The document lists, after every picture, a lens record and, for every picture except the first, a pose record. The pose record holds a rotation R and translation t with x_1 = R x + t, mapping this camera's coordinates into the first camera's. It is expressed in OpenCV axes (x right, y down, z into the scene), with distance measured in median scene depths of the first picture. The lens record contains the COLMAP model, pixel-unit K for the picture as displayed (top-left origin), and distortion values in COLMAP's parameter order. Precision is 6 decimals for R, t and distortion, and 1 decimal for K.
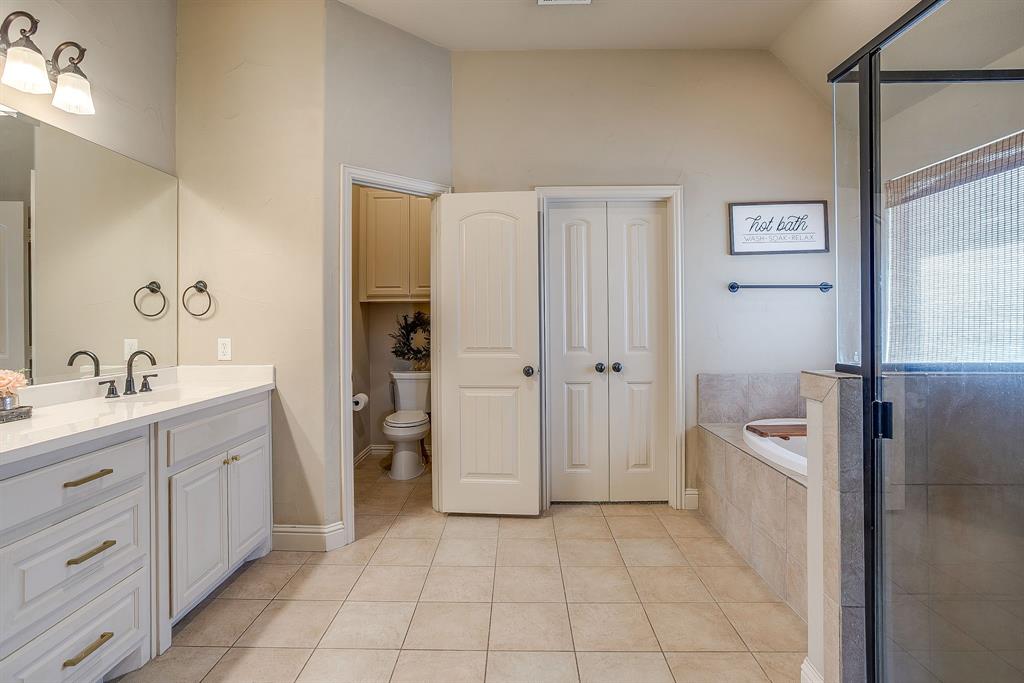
lens RADIAL K [[505.7, 0, 506.8], [0, 505.7, 324.9], [0, 0, 1]] dist [-0.058461, 0.034937]
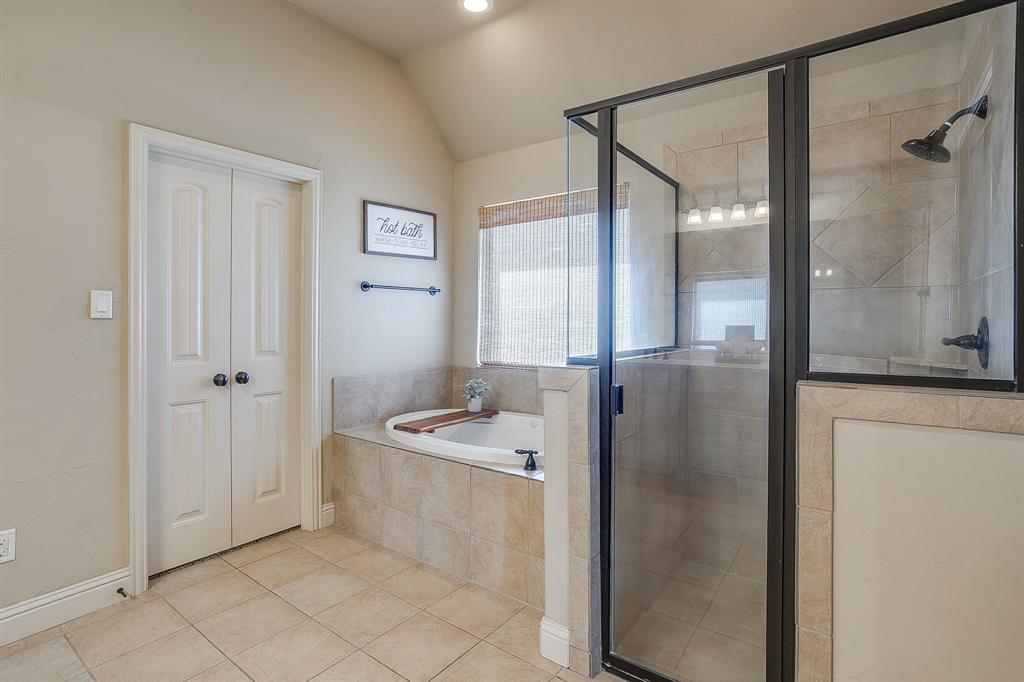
lens RADIAL K [[505.7, 0, 506.8], [0, 505.7, 324.4], [0, 0, 1]] dist [-0.058461, 0.034937]
pose [[0.587878, -0.000916, 0.808949, -0.200374], [0.002754, 0.999996, -0.000869, 0.000674], [-0.808945, 0.002739, 0.587878, 0.217033]]
